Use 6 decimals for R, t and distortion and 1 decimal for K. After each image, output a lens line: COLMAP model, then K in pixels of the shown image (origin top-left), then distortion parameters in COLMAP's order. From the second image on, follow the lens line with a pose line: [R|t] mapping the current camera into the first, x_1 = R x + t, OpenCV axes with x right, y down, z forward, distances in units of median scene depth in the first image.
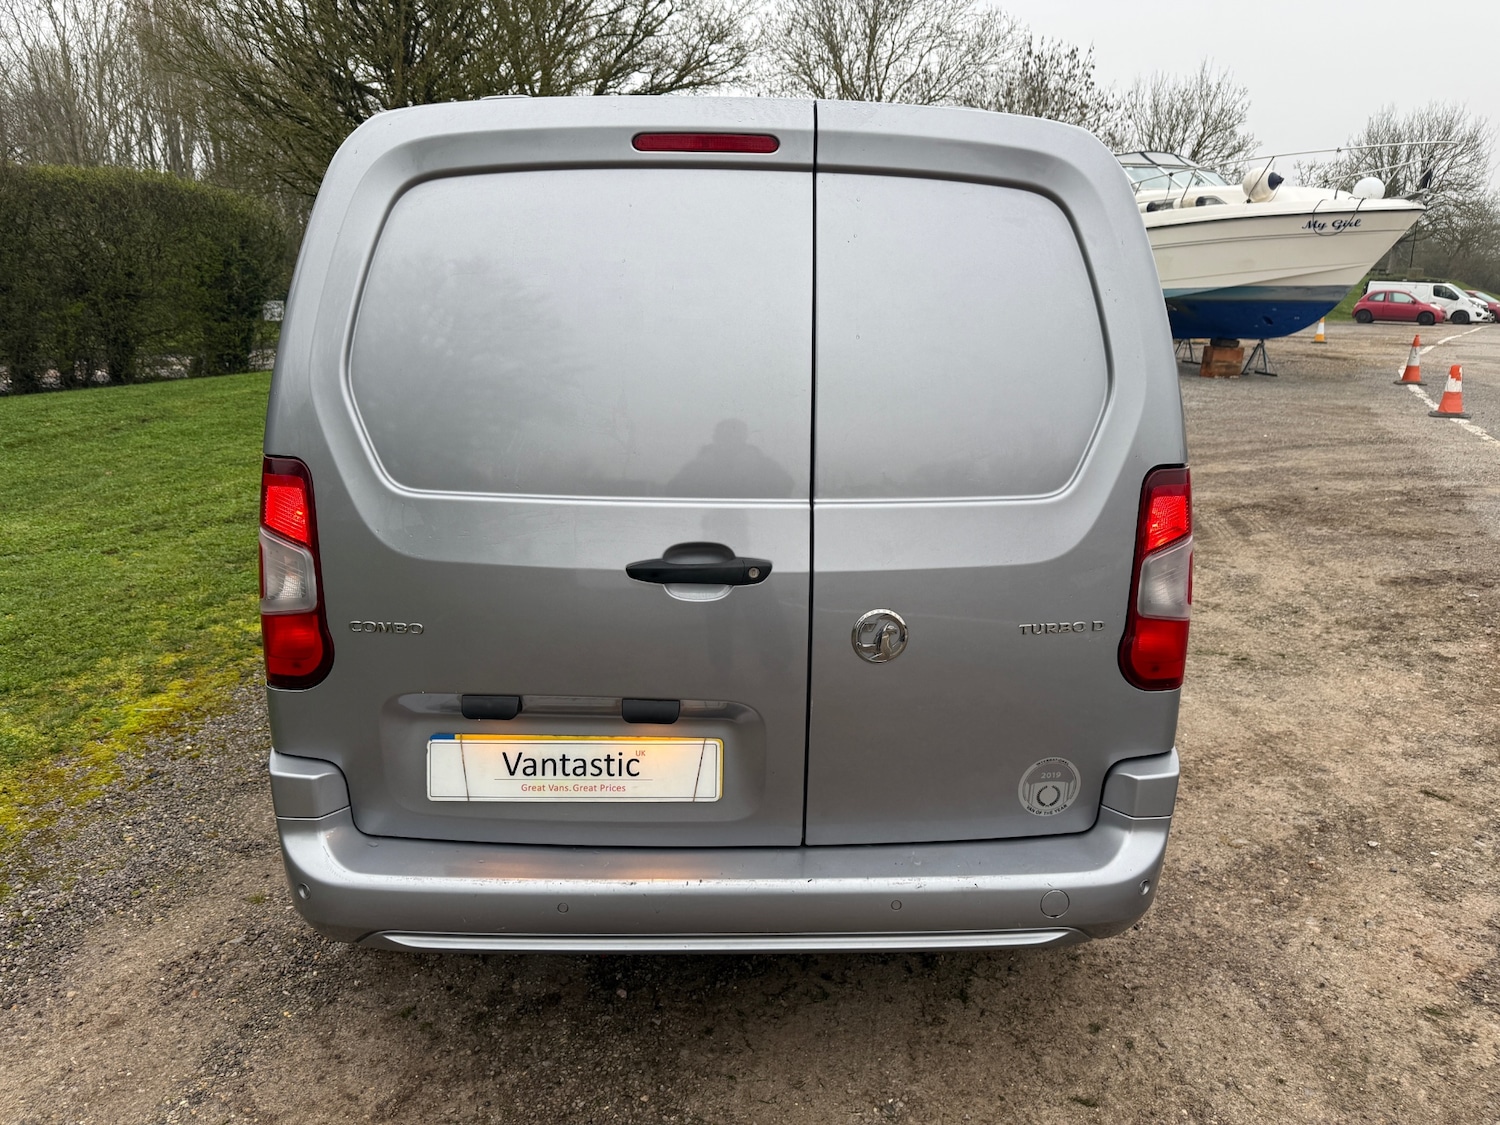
lens RADIAL K [[1091.2, 0, 753.3], [0, 1091.2, 566.3], [0, 0, 1]] dist [0.023760, -0.025286]
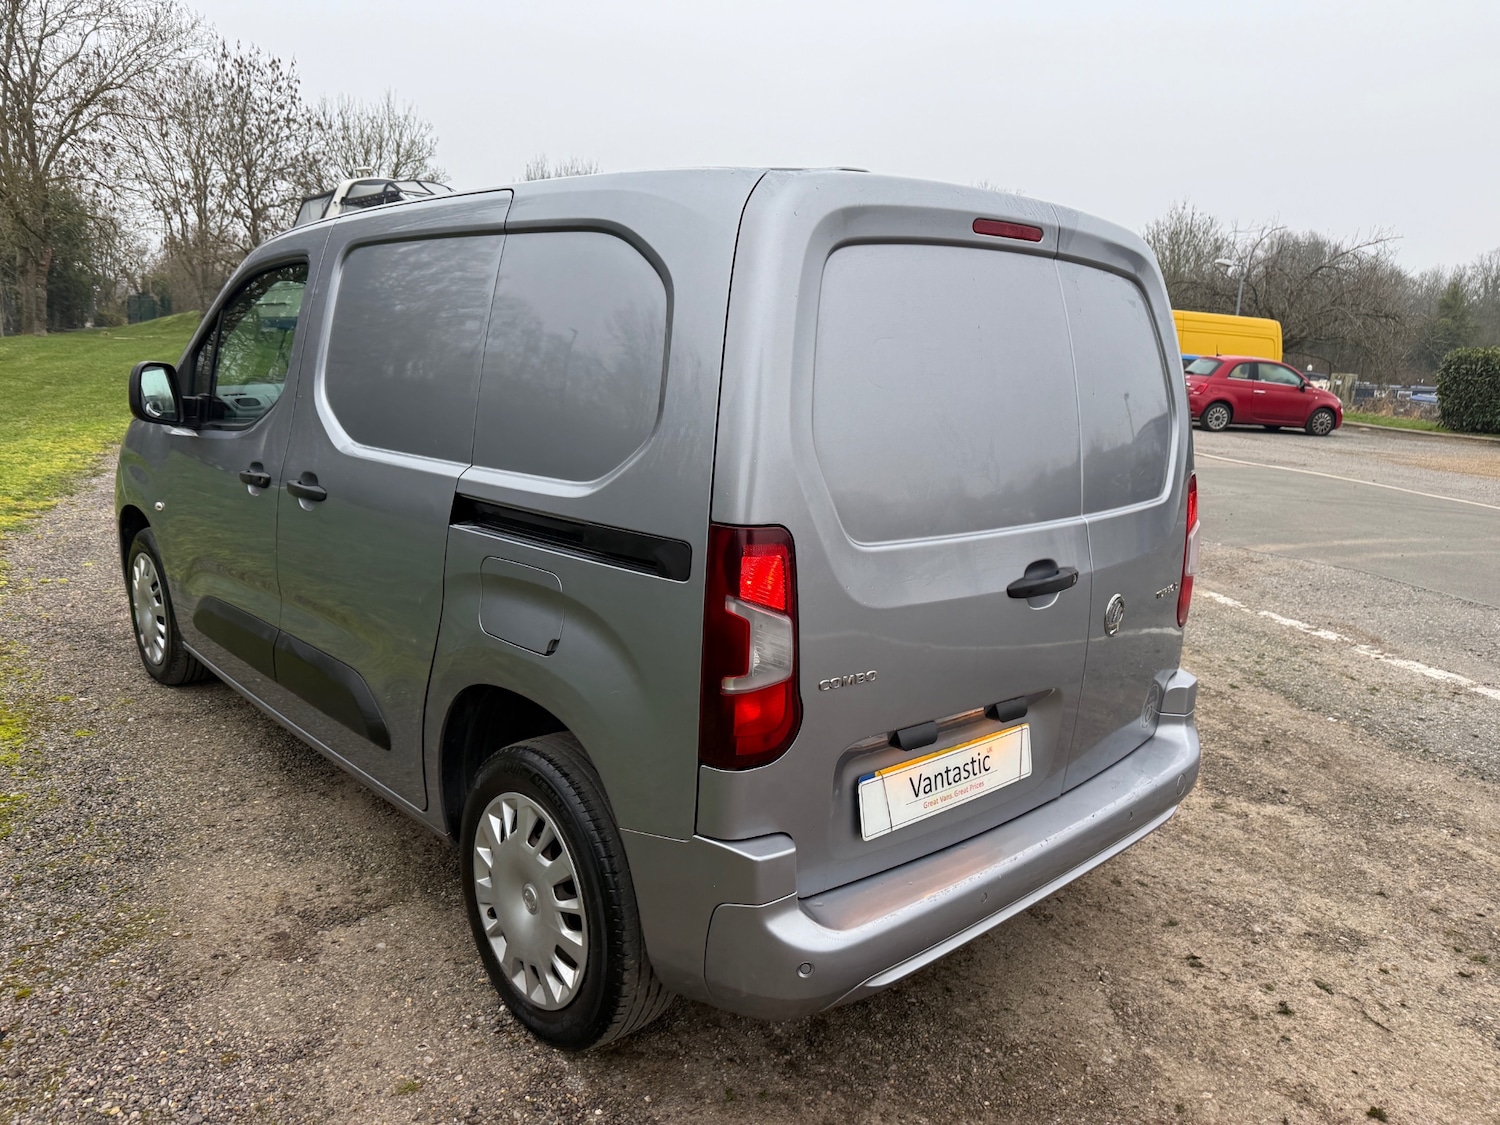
lens RADIAL K [[1097.4, 0, 750.0], [0, 1097.4, 562.5], [0, 0, 1]] dist [0.027697, -0.026634]
pose [[0.755490, -0.116341, 0.644748, -1.017173], [0.129431, 0.991215, 0.027197, -0.088872], [-0.642248, 0.062903, 0.763911, 0.263195]]
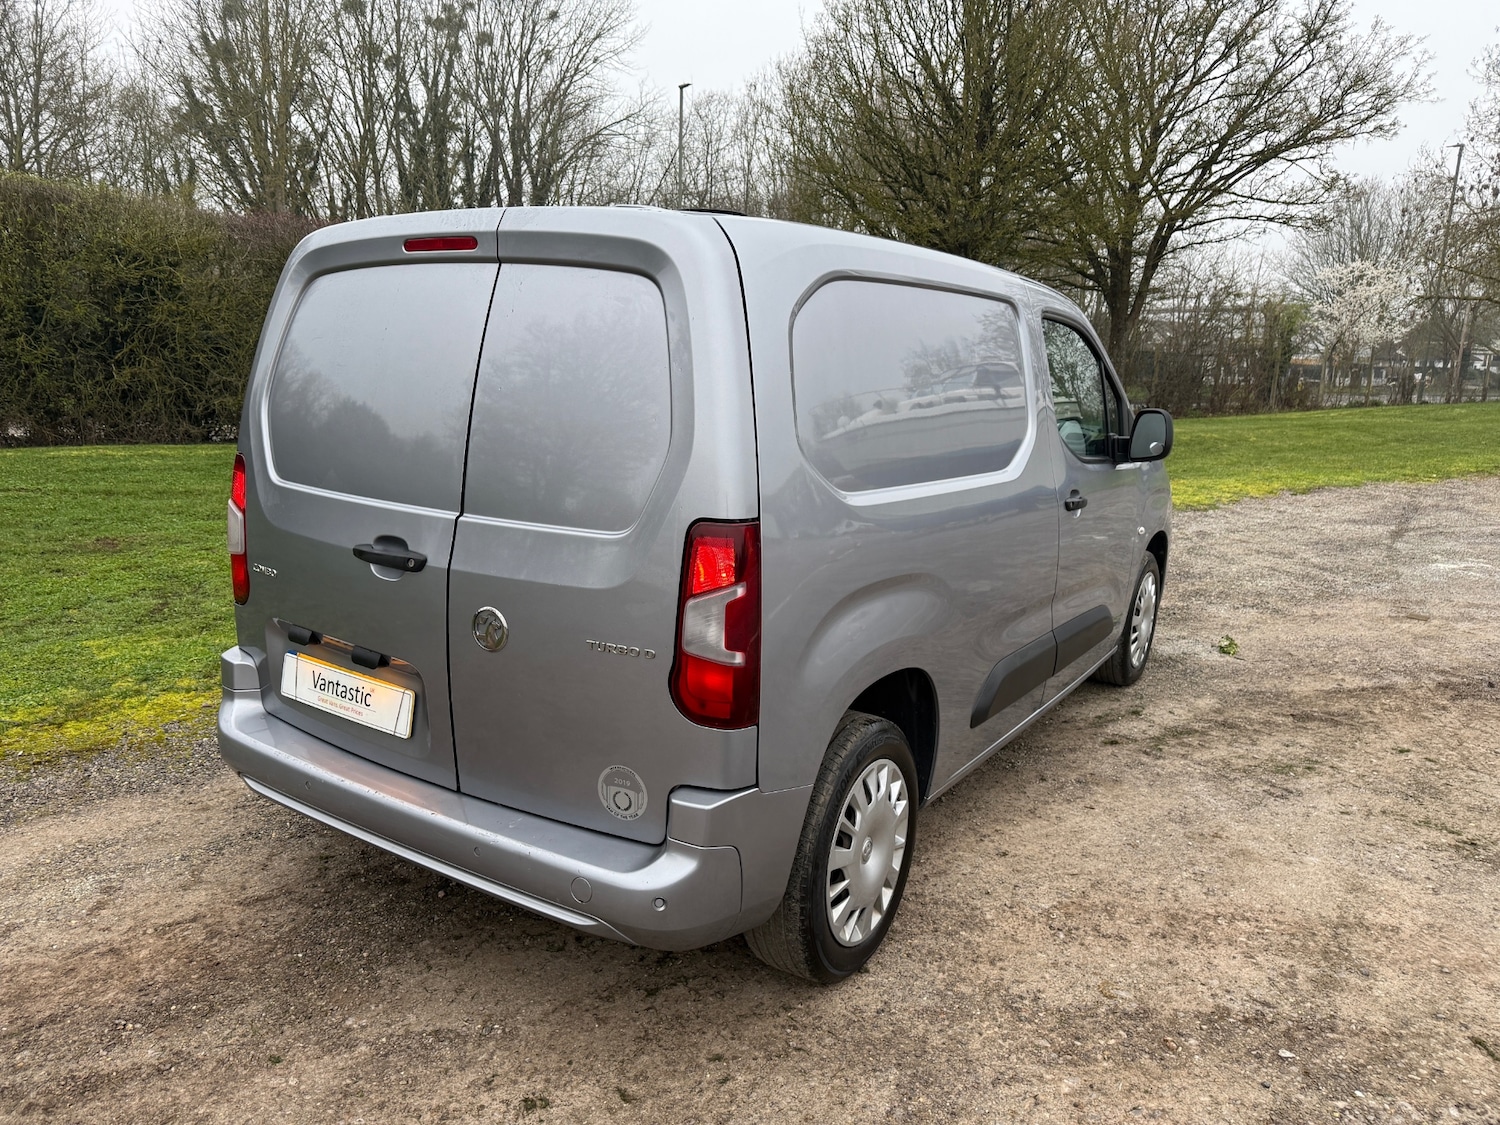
lens RADIAL K [[1059.1, 0, 750.0], [0, 1059.1, 562.5], [0, 0, 1]] dist [0.071211, -0.102172]
pose [[0.821714, 0.124108, -0.556223, 0.993117], [-0.153861, 0.988069, -0.006837, -0.047252], [0.548738, 0.091199, 0.831005, 0.144271]]
